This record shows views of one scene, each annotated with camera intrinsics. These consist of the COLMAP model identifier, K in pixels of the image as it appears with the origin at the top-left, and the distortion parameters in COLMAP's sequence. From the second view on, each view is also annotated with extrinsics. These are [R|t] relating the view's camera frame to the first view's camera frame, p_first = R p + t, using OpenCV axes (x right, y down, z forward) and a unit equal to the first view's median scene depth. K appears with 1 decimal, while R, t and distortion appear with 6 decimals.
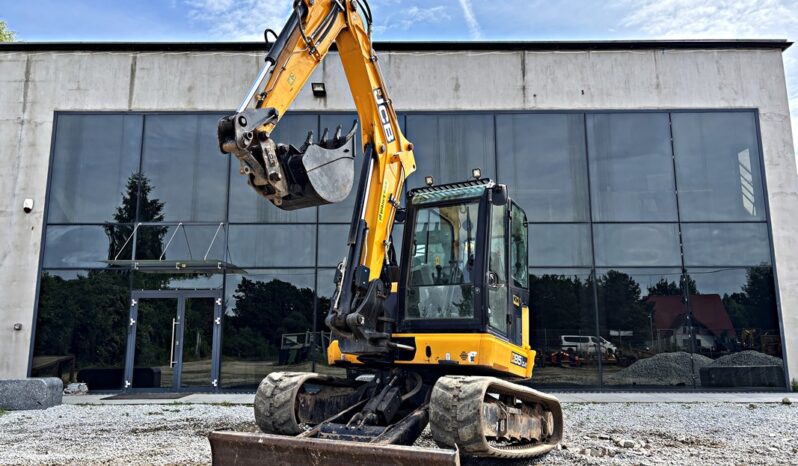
lens RADIAL K [[604.3, 0, 395.3], [0, 604.3, 231.9], [0, 0, 1]] dist [0.044293, -0.049677]
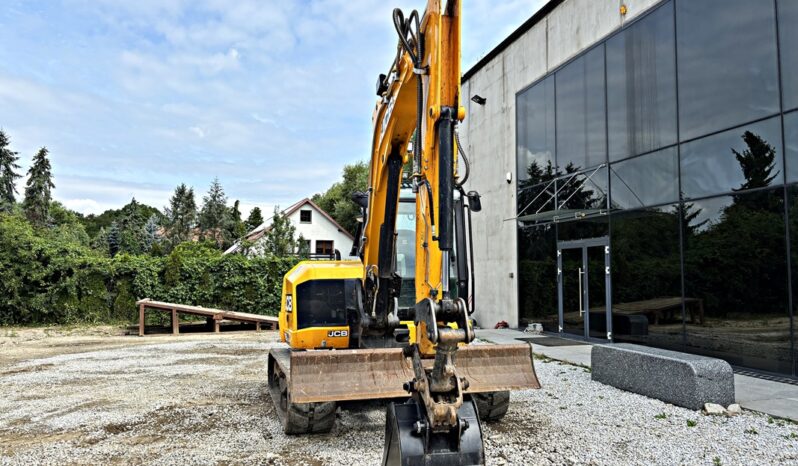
lens RADIAL K [[604.3, 0, 396.3], [0, 604.3, 226.6], [0, 0, 1]] dist [0.044293, -0.049677]
pose [[0.265717, -0.073324, -0.961258, 0.495989], [0.168638, 0.985265, -0.028539, 0.050000], [0.949187, -0.154522, 0.274167, 0.424801]]
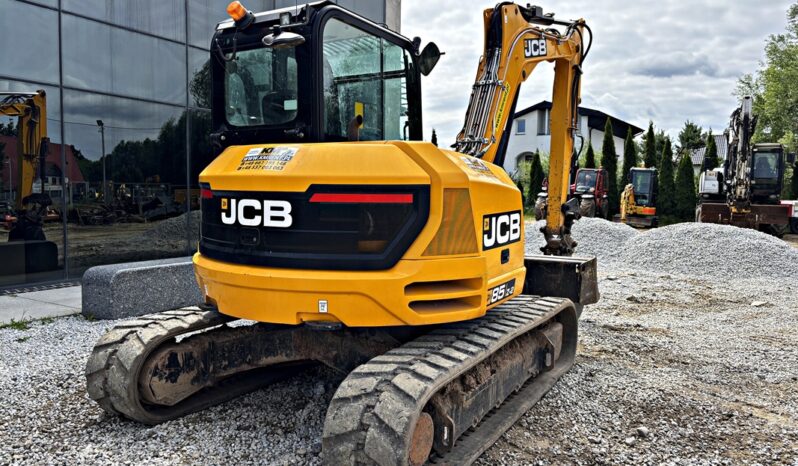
lens RADIAL K [[604.3, 0, 400.3], [0, 604.3, 228.6], [0, 0, 1]] dist [0.044293, -0.049677]
pose [[0.510979, -0.039803, 0.858671, -0.328760], [-0.165738, 0.975621, 0.143852, 0.052081], [-0.843464, -0.215820, 0.491925, 0.369746]]
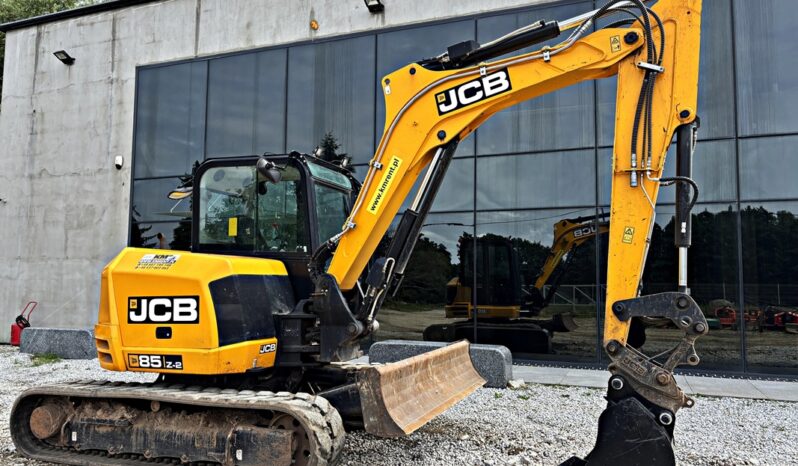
lens RADIAL K [[604.3, 0, 393.1], [0, 604.3, 239.7], [0, 0, 1]] dist [0.044293, -0.049677]
pose [[0.931487, -0.013965, -0.363507, 0.203497], [0.049057, 0.994957, 0.087485, 0.019851], [0.360452, -0.099323, 0.927475, 0.191305]]
